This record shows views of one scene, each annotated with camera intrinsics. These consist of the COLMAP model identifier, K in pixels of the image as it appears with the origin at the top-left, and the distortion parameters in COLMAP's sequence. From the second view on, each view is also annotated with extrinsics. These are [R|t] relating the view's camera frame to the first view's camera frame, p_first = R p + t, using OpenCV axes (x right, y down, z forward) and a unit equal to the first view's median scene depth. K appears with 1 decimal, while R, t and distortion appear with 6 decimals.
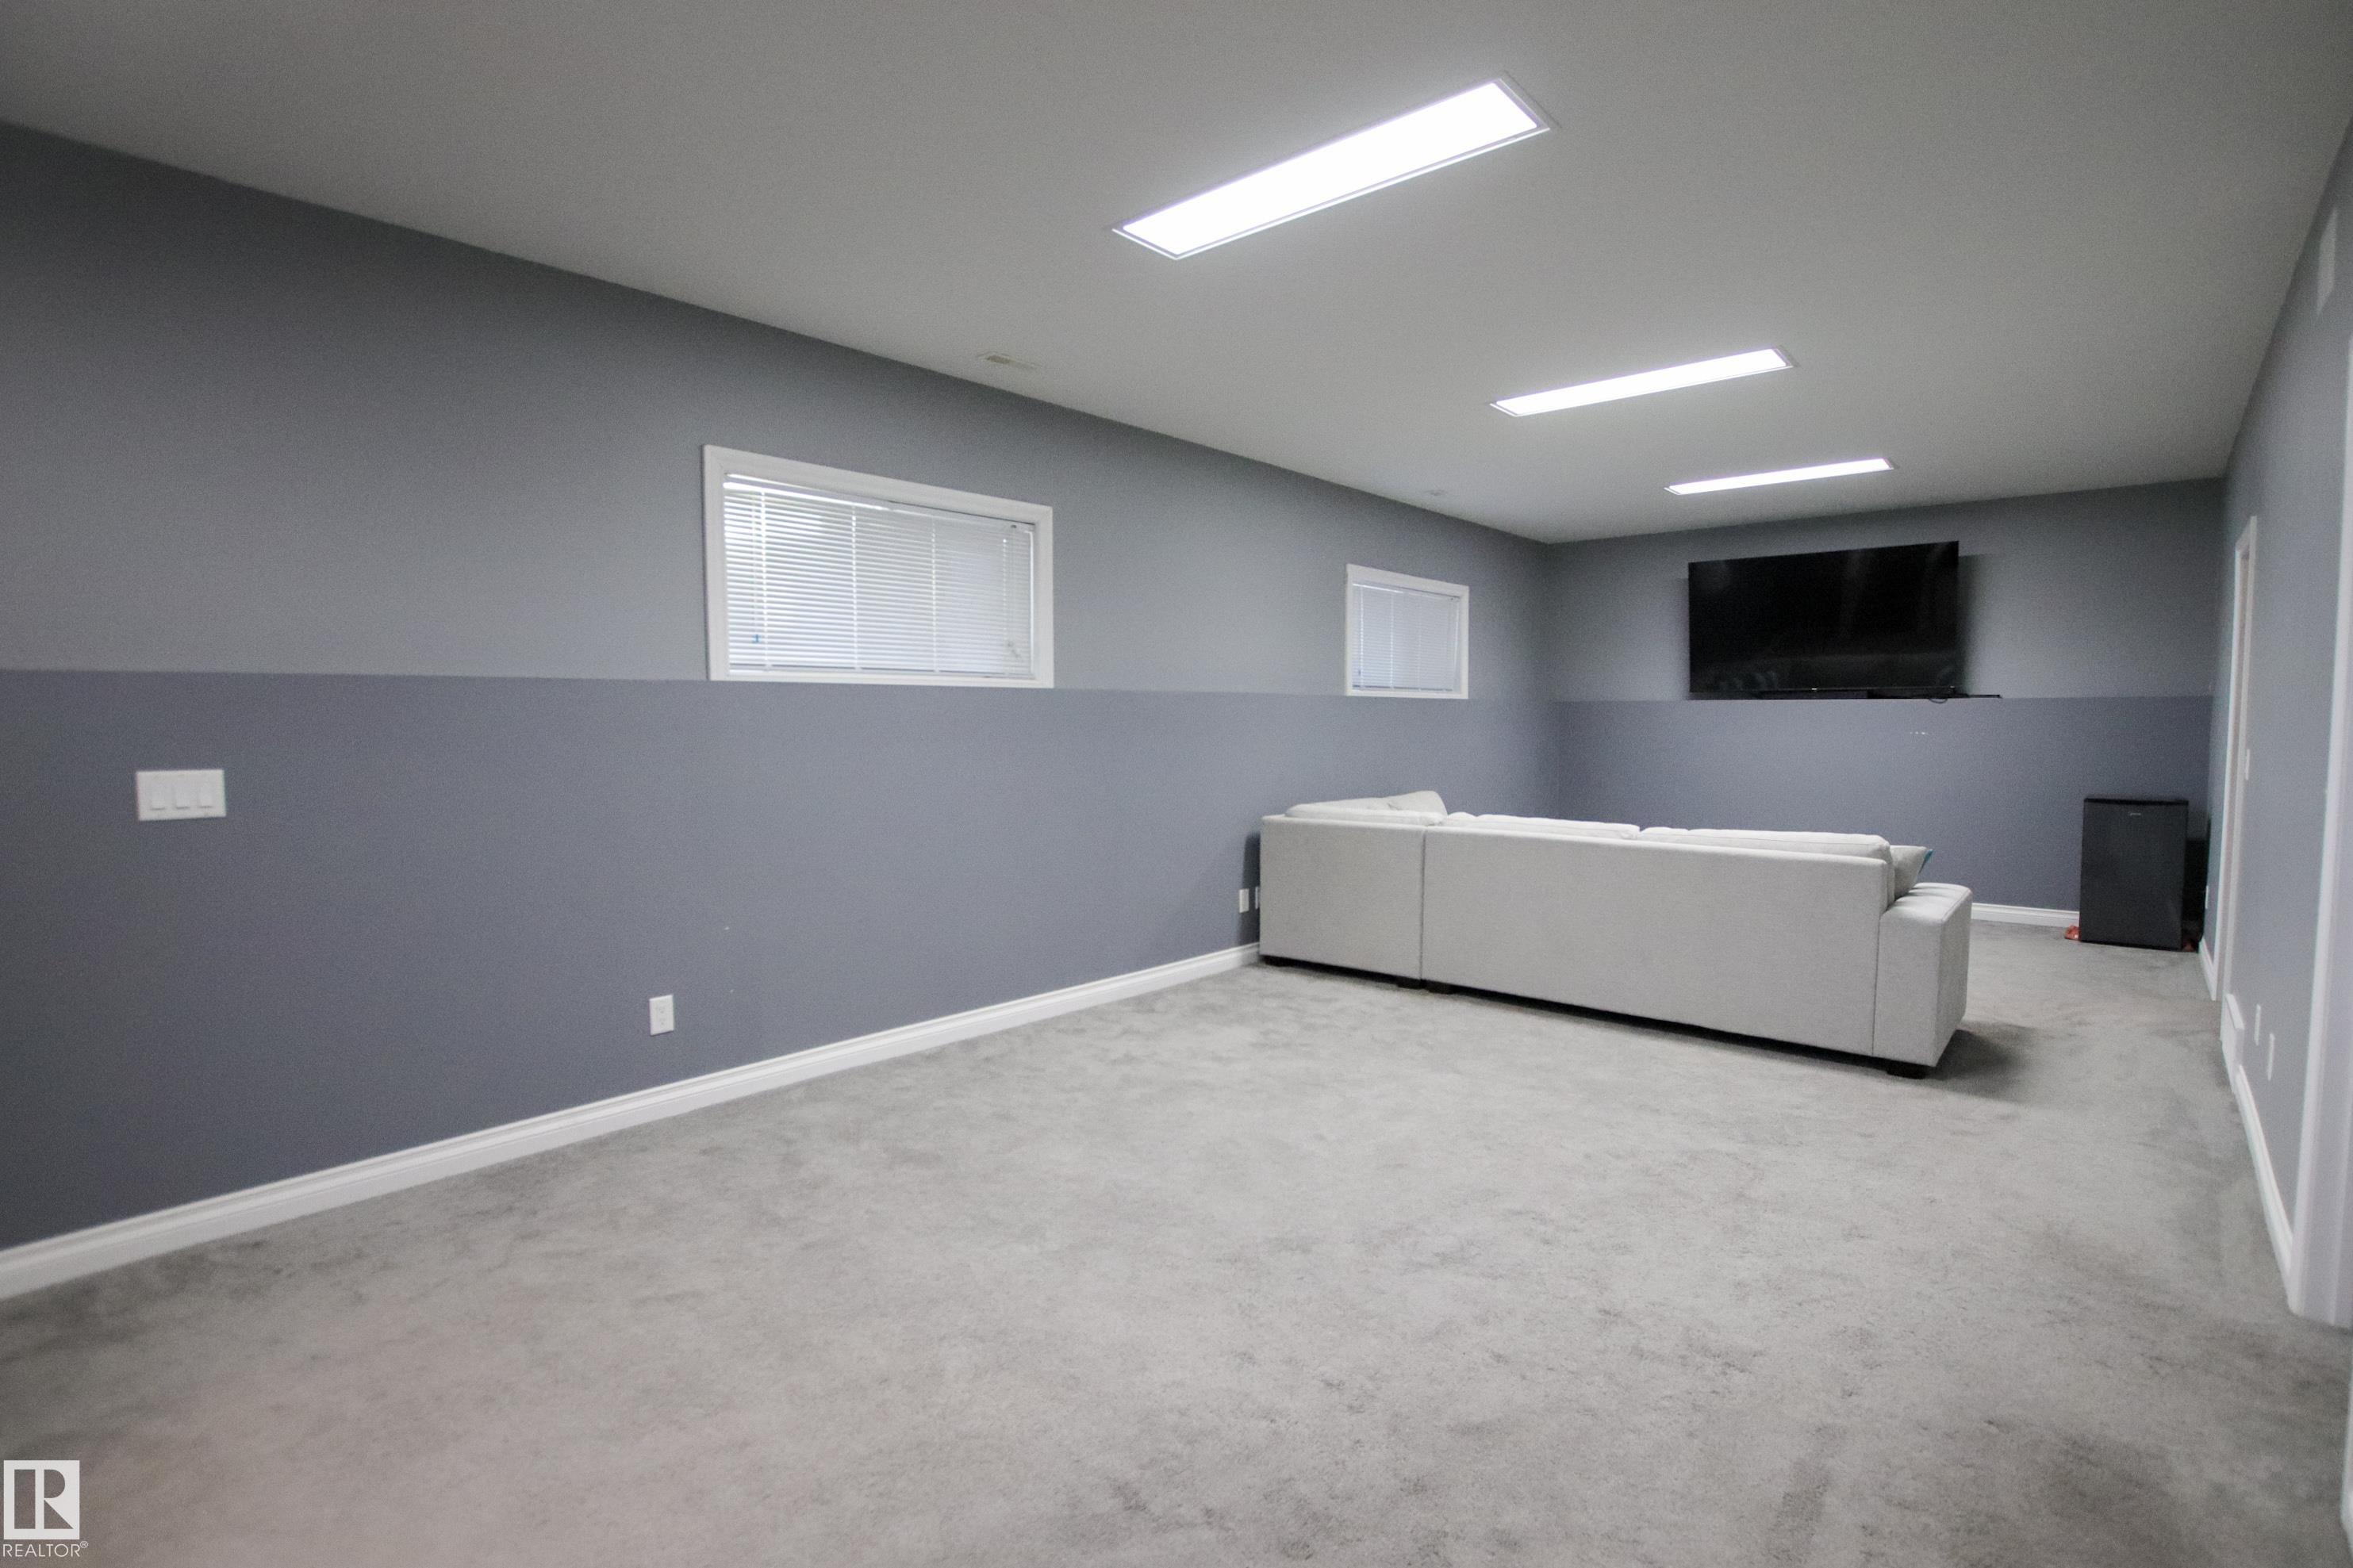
lens RADIAL K [[1160.3, 0, 1196.8], [0, 1160.3, 793.3], [0, 0, 1]] dist [-0.027627, 0.001072]
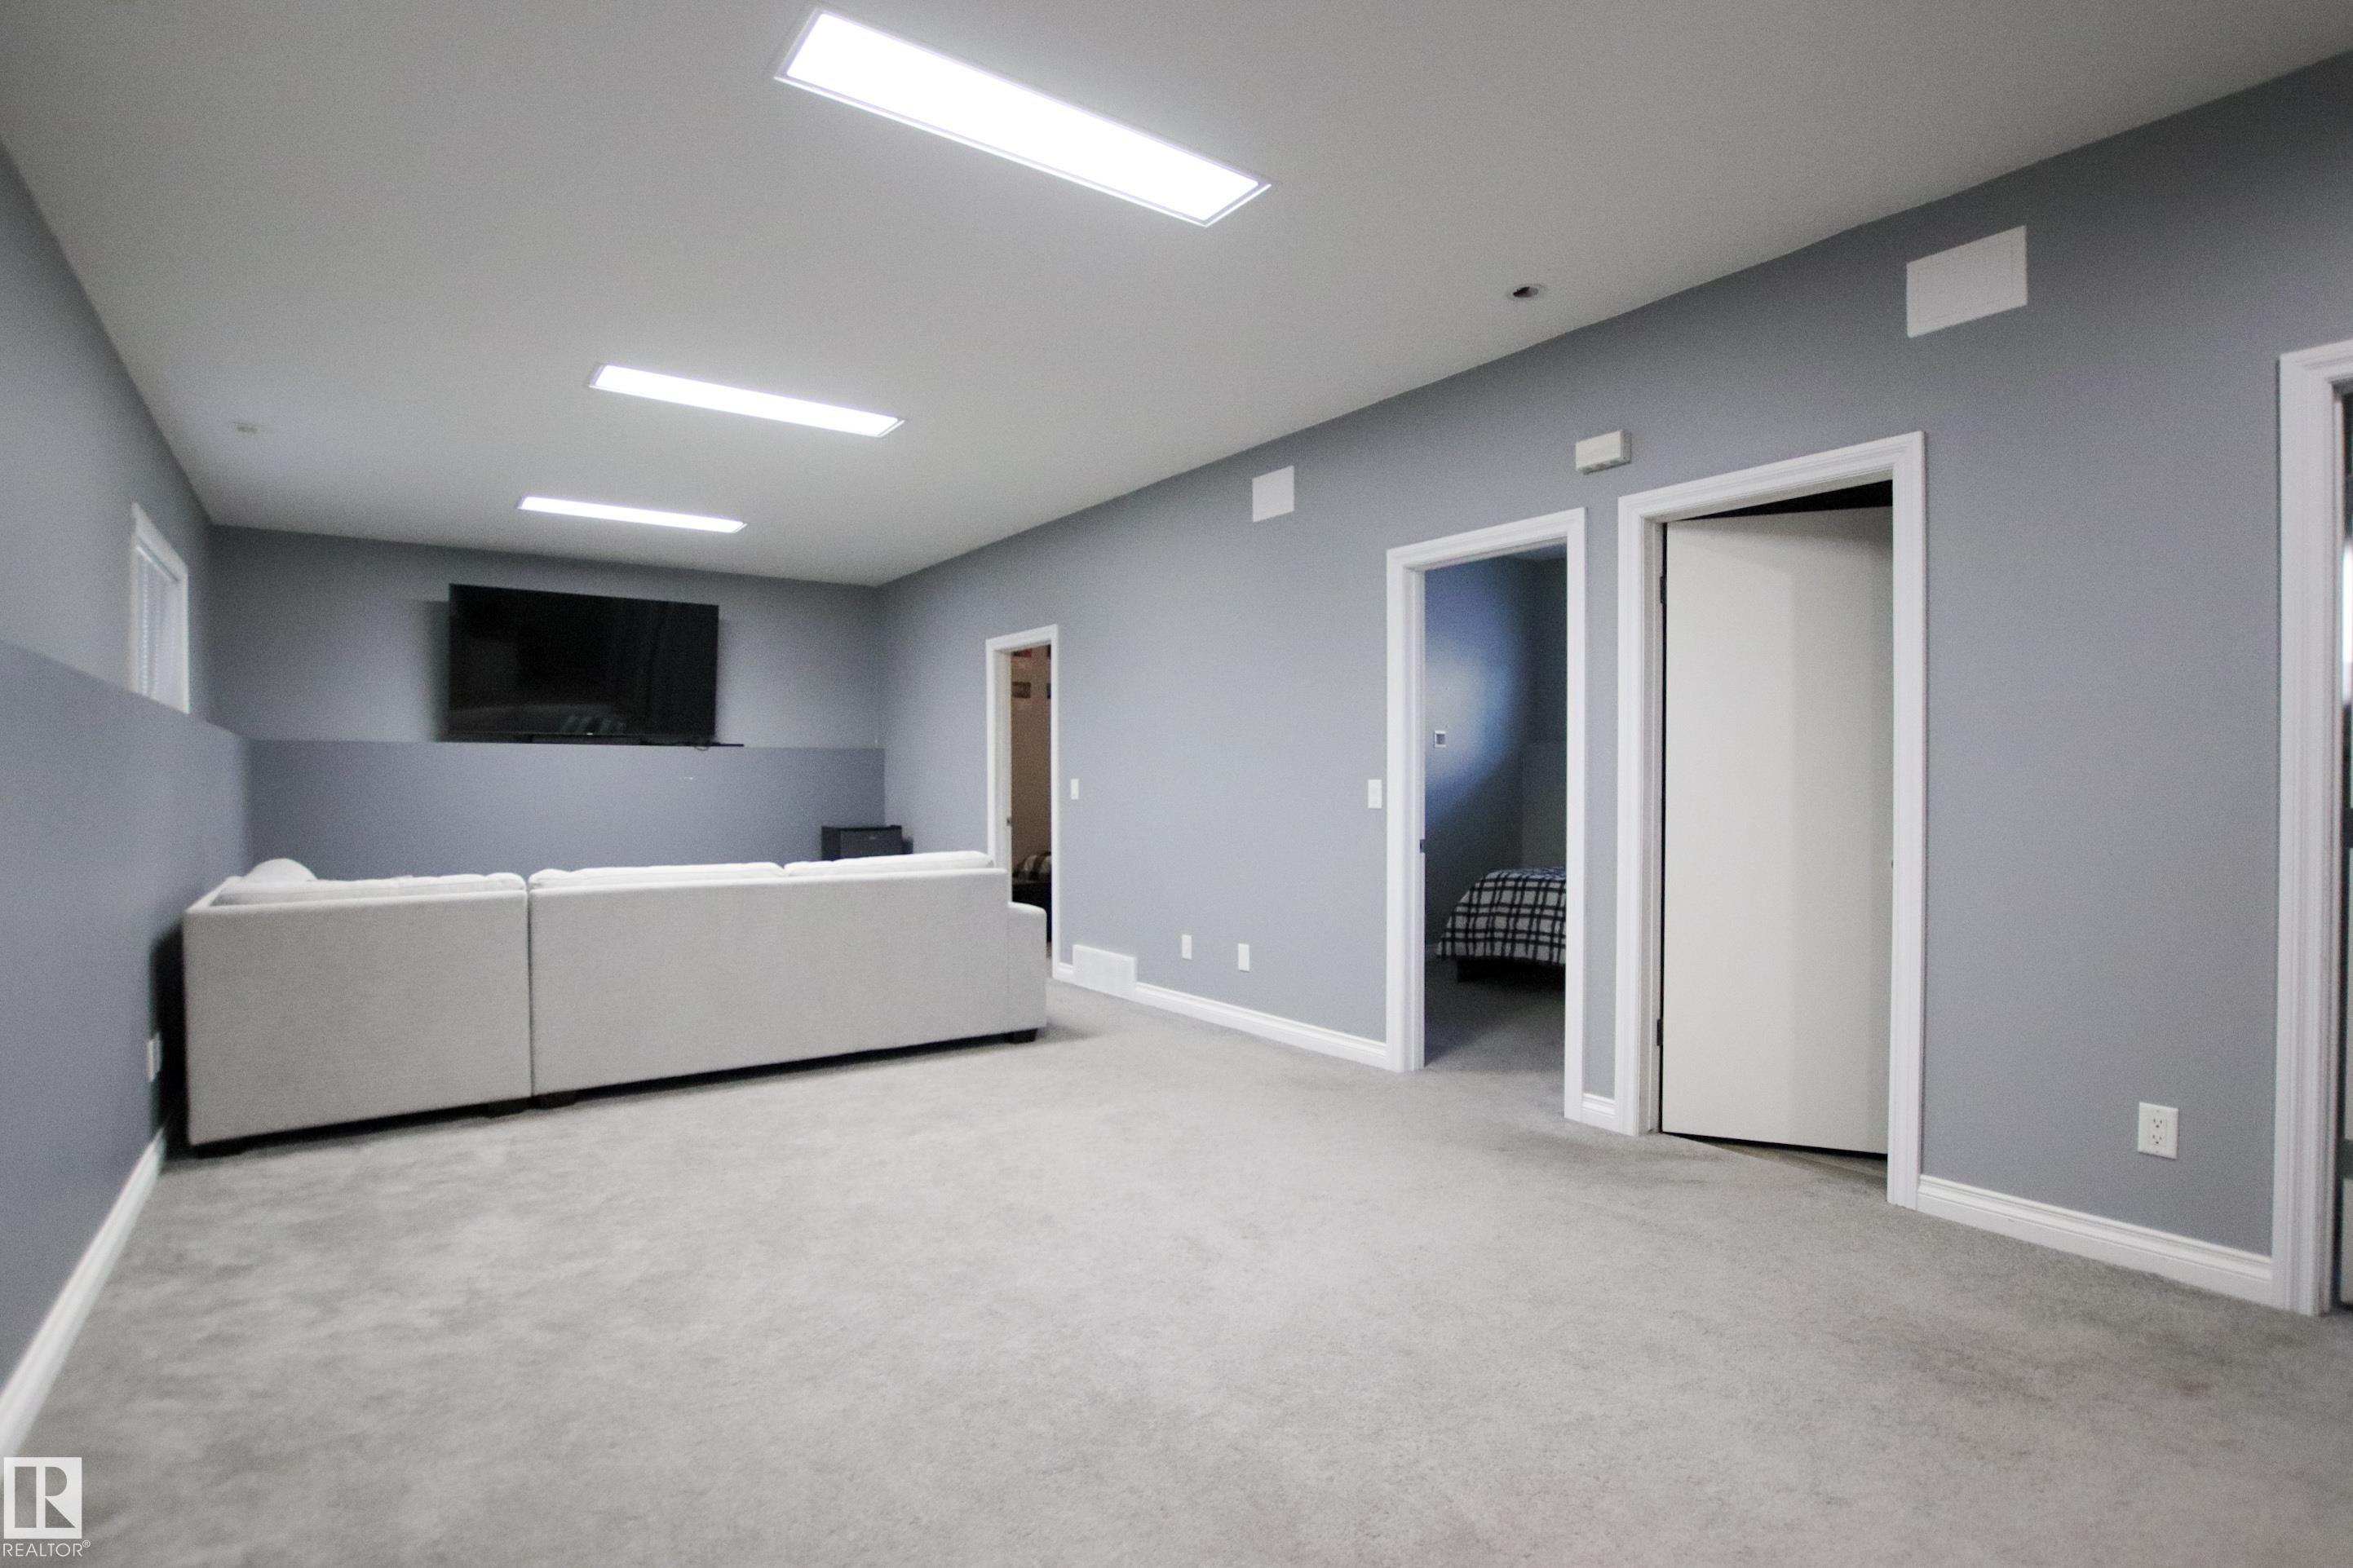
lens RADIAL K [[1160.3, 0, 1196.8], [0, 1160.3, 793.3], [0, 0, 1]] dist [-0.027627, 0.001072]
pose [[0.215562, -0.009895, 0.976440, -0.447591], [0.067350, 0.997718, -0.004758, -0.001462], [-0.974165, 0.066789, 0.215737, 0.425493]]
